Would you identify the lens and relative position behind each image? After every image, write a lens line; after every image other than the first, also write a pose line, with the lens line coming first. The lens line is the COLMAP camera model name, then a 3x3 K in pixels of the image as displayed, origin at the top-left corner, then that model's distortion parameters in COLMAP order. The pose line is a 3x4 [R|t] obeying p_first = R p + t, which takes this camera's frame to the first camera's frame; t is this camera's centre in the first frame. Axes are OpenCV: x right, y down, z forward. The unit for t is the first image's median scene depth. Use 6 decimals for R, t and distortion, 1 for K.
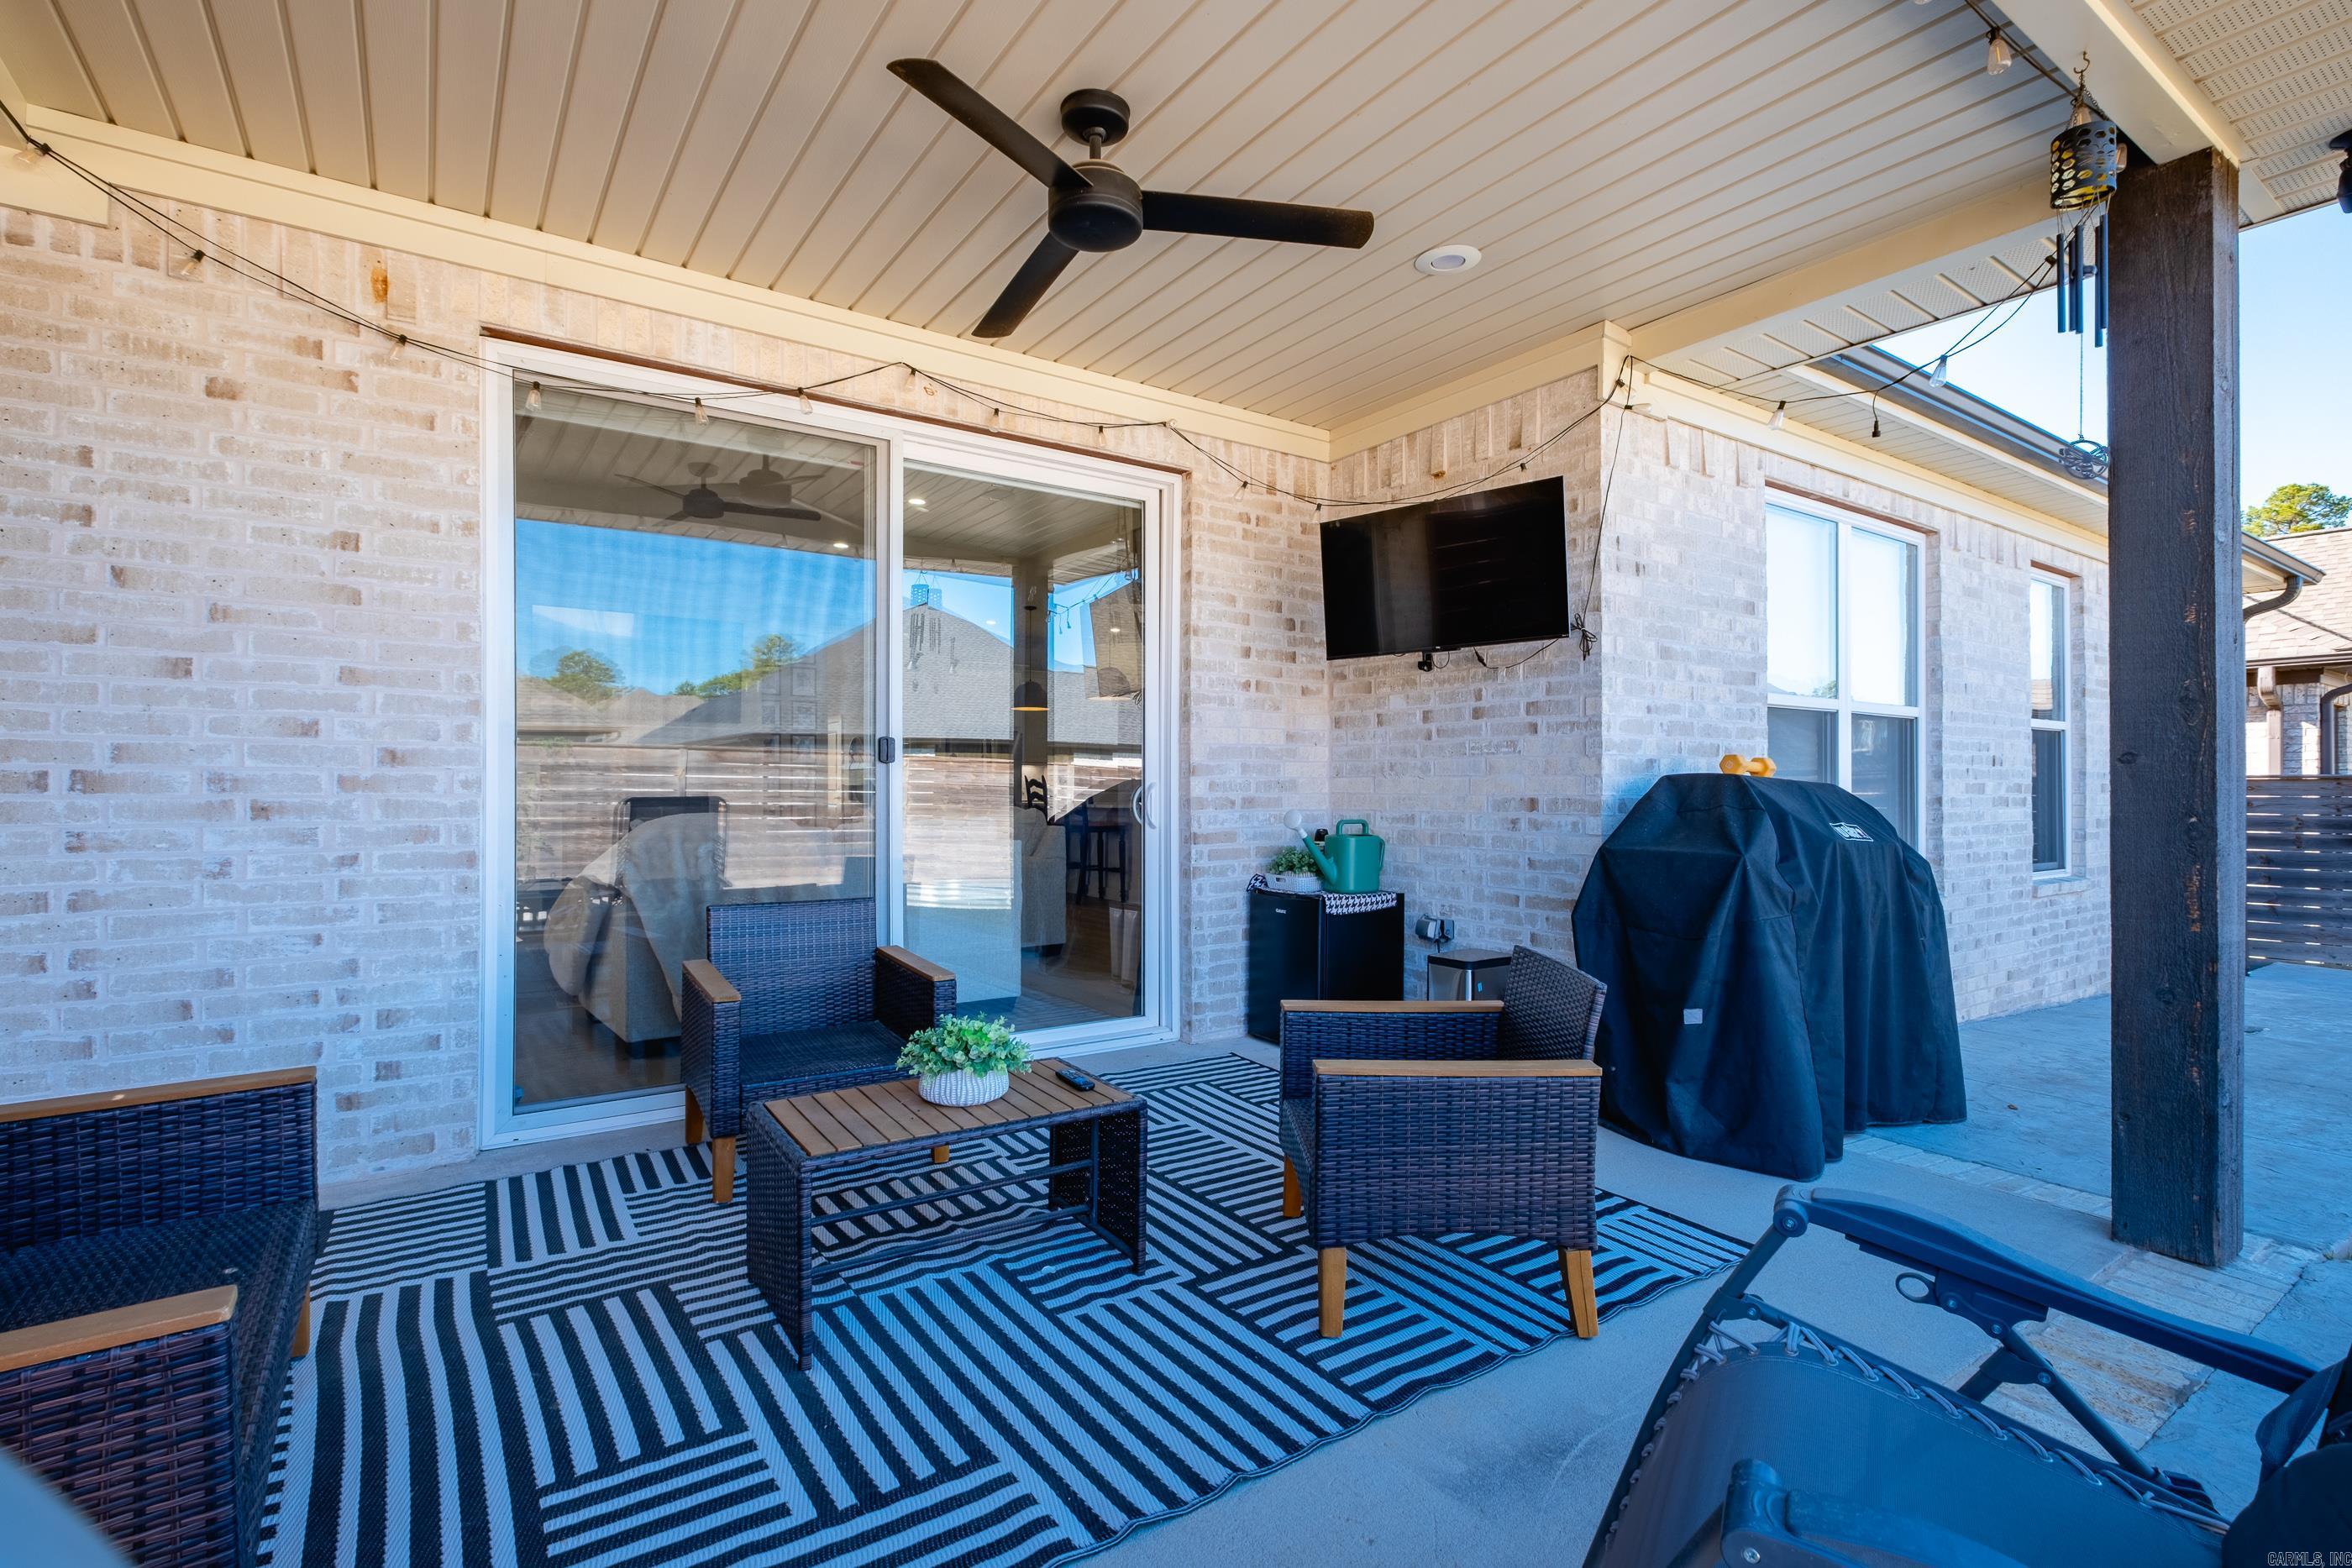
lens RADIAL K [[1063.0, 0, 1176.0], [0, 1063.0, 784.0], [0, 0, 1]] dist [0.001810, -0.000114]
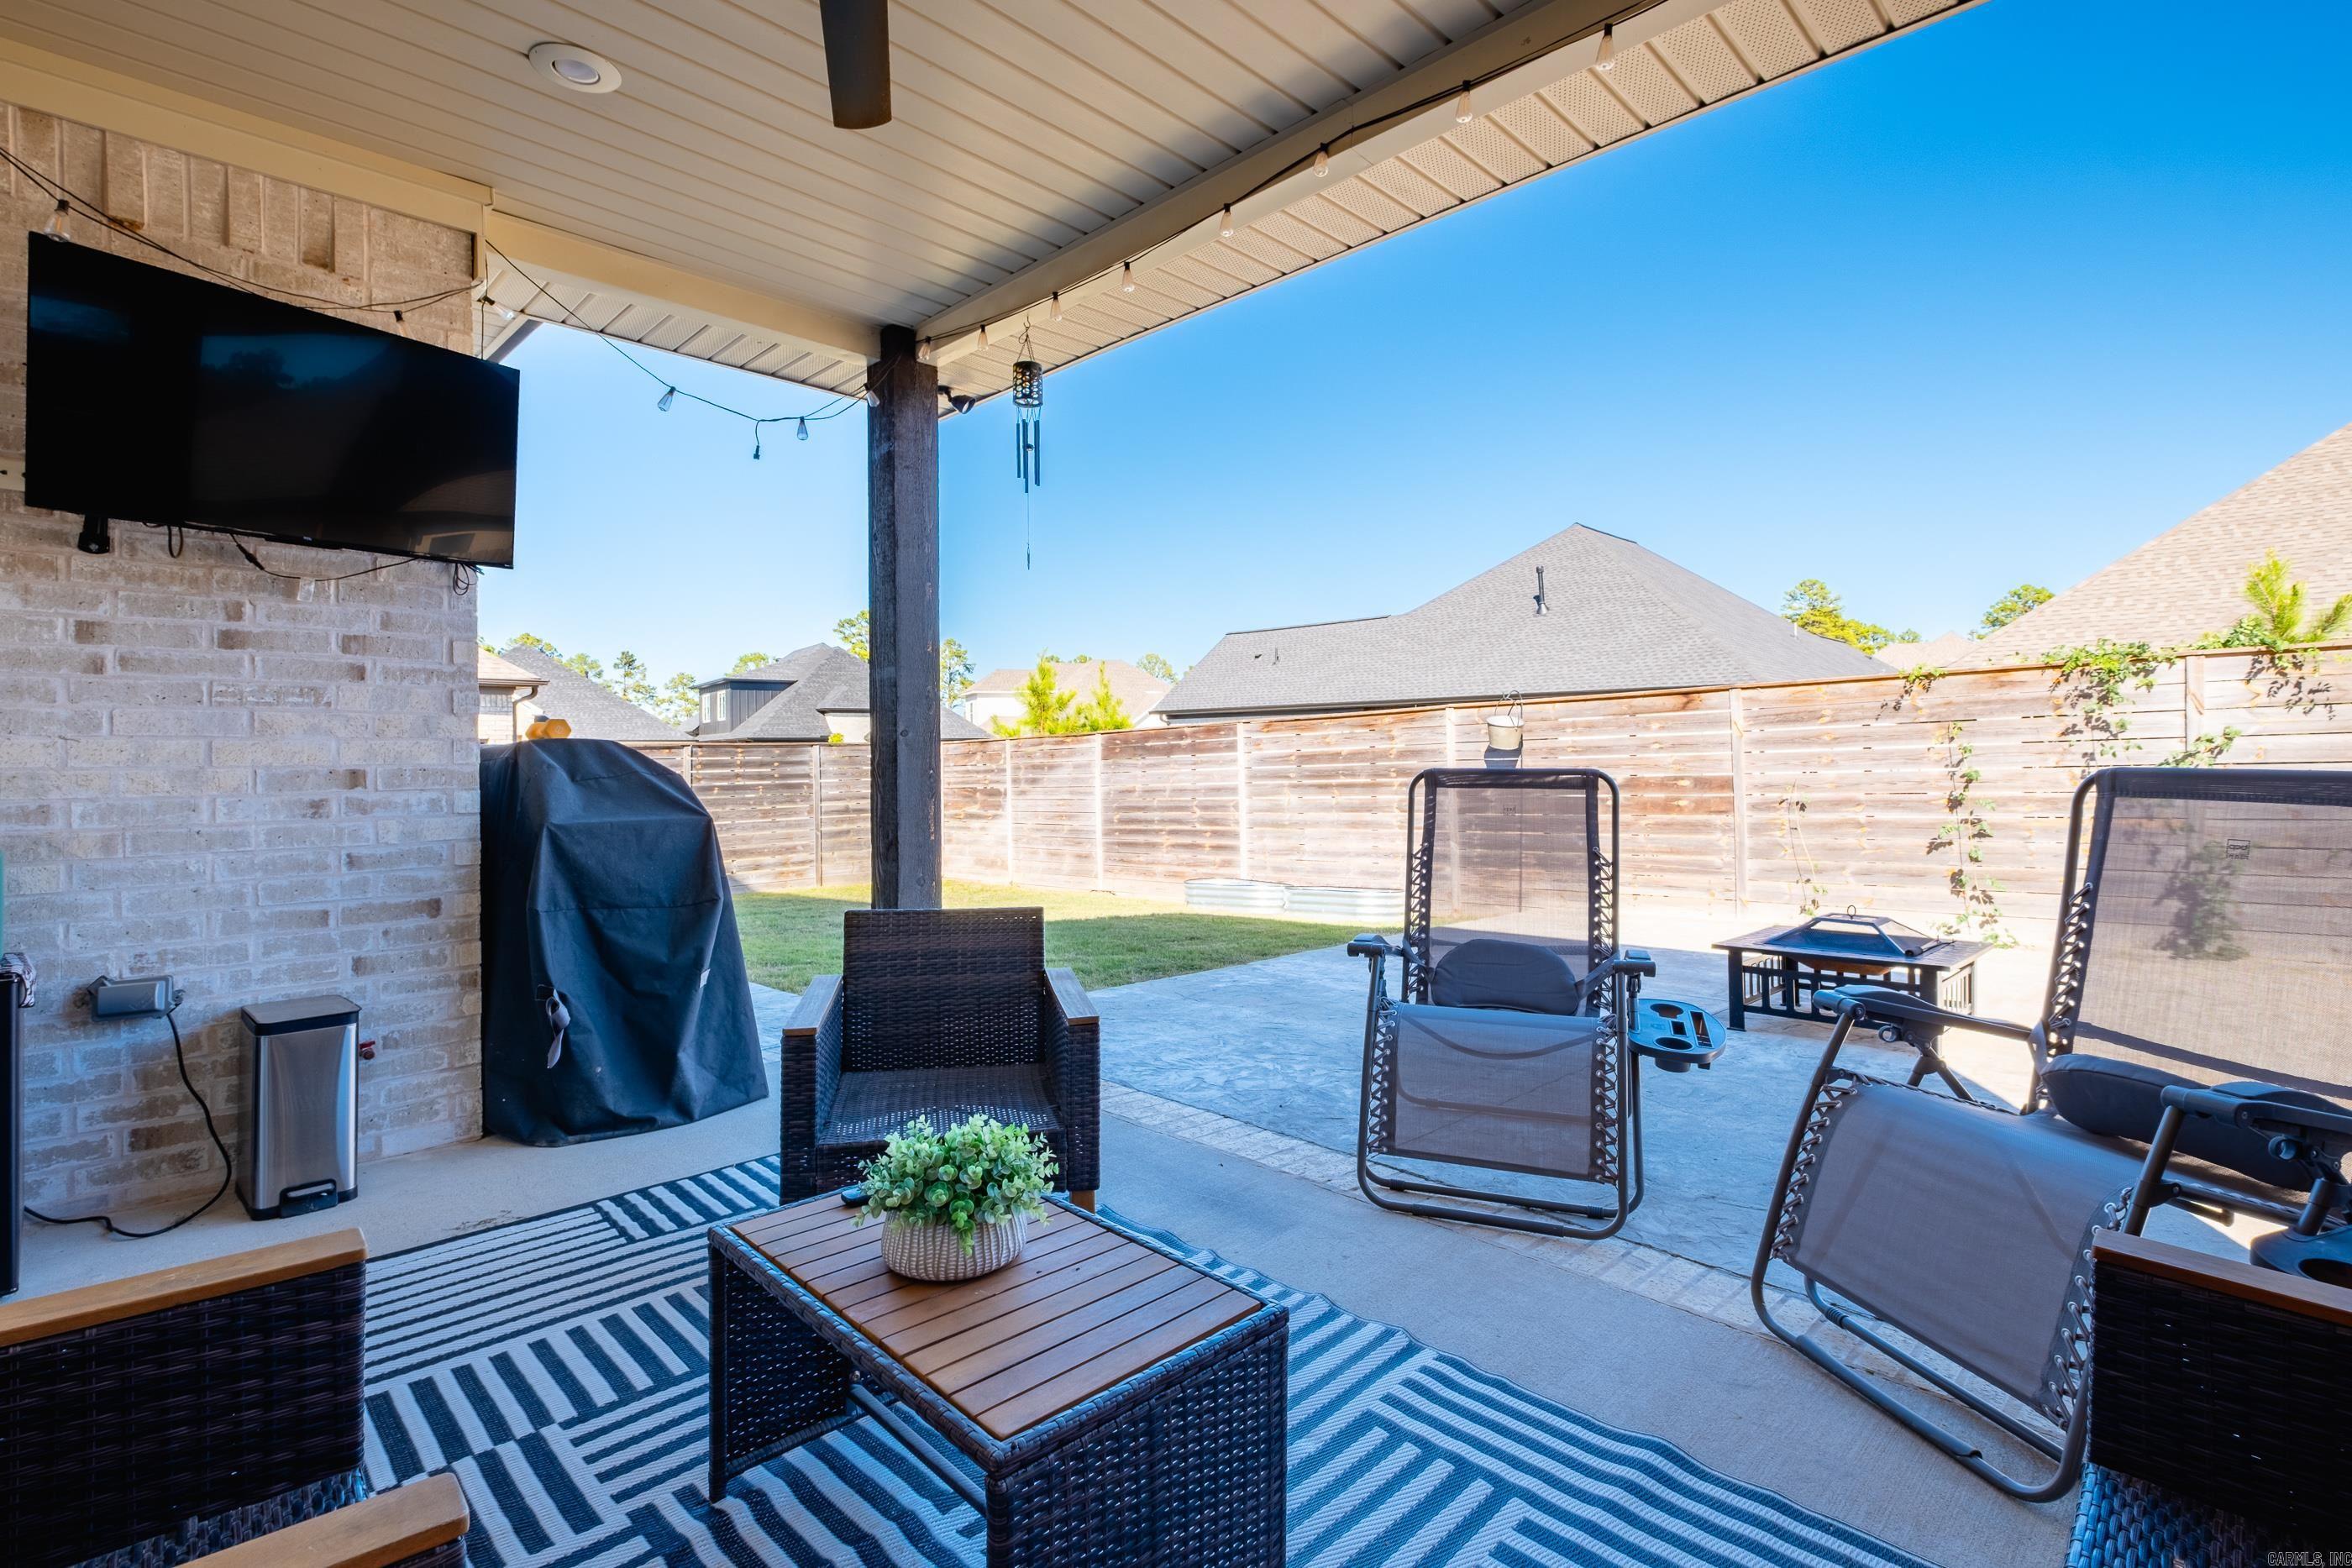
lens RADIAL K [[1168.0, 0, 1145.7], [0, 1168.0, 751.8], [0, 0, 1]] dist [0.005752, -0.000028]
pose [[-0.186536, 0.000552, 0.982448, -0.540684], [0.001985, 0.999998, -0.000185, 0.002358], [-0.982446, 0.001915, -0.186536, 0.623163]]
